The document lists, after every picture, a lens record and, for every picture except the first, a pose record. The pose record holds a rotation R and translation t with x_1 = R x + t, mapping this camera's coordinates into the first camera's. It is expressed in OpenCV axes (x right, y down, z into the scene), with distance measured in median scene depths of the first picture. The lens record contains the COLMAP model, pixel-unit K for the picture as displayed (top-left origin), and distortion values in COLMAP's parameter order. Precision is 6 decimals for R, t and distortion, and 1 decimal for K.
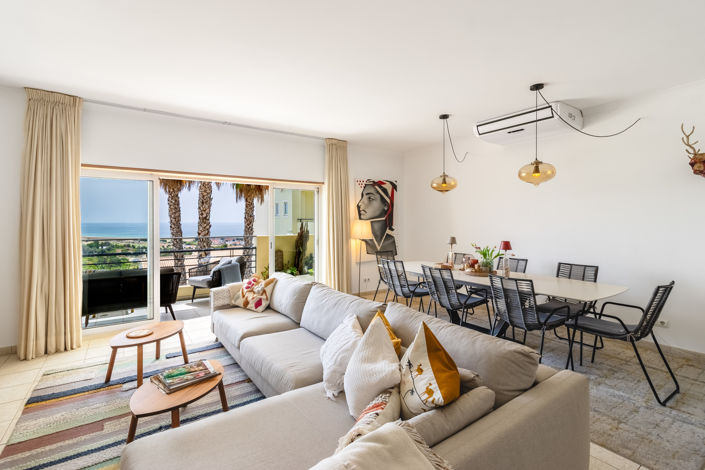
lens RADIAL K [[325.0, 0, 349.5], [0, 325.0, 222.5], [0, 0, 1]] dist [0.003882, 0.001004]
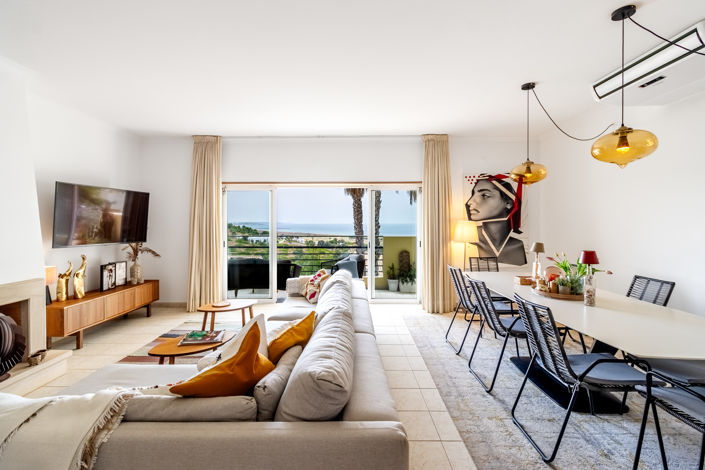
lens RADIAL K [[325.0, 0, 349.5], [0, 325.0, 222.5], [0, 0, 1]] dist [0.003882, 0.001004]
pose [[0.821870, -0.000431, -0.569675, 0.268513], [-0.001511, 0.999995, -0.002935, 0.000362], [0.569673, 0.003273, 0.821865, 0.087571]]
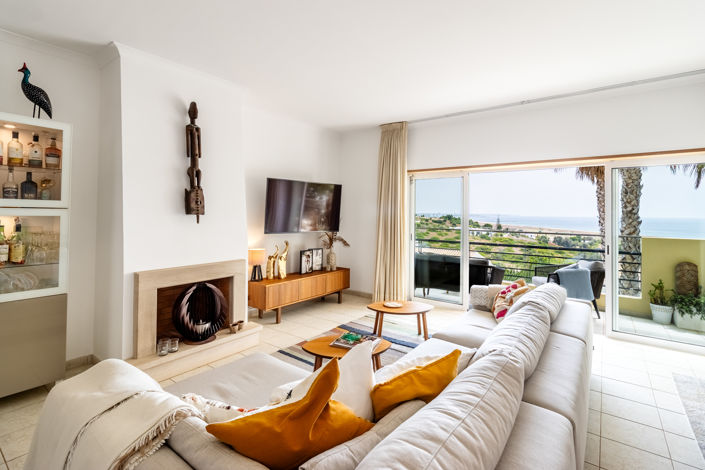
lens RADIAL K [[336.0, 0, 352.2], [0, 336.0, 207.6], [0, 0, 1]] dist [0.001499, 0.000140]
pose [[0.324684, -0.011394, -0.945754, 0.239272], [-0.014146, 0.999757, -0.016901, -0.001045], [0.945717, 0.018866, 0.324444, 0.205640]]
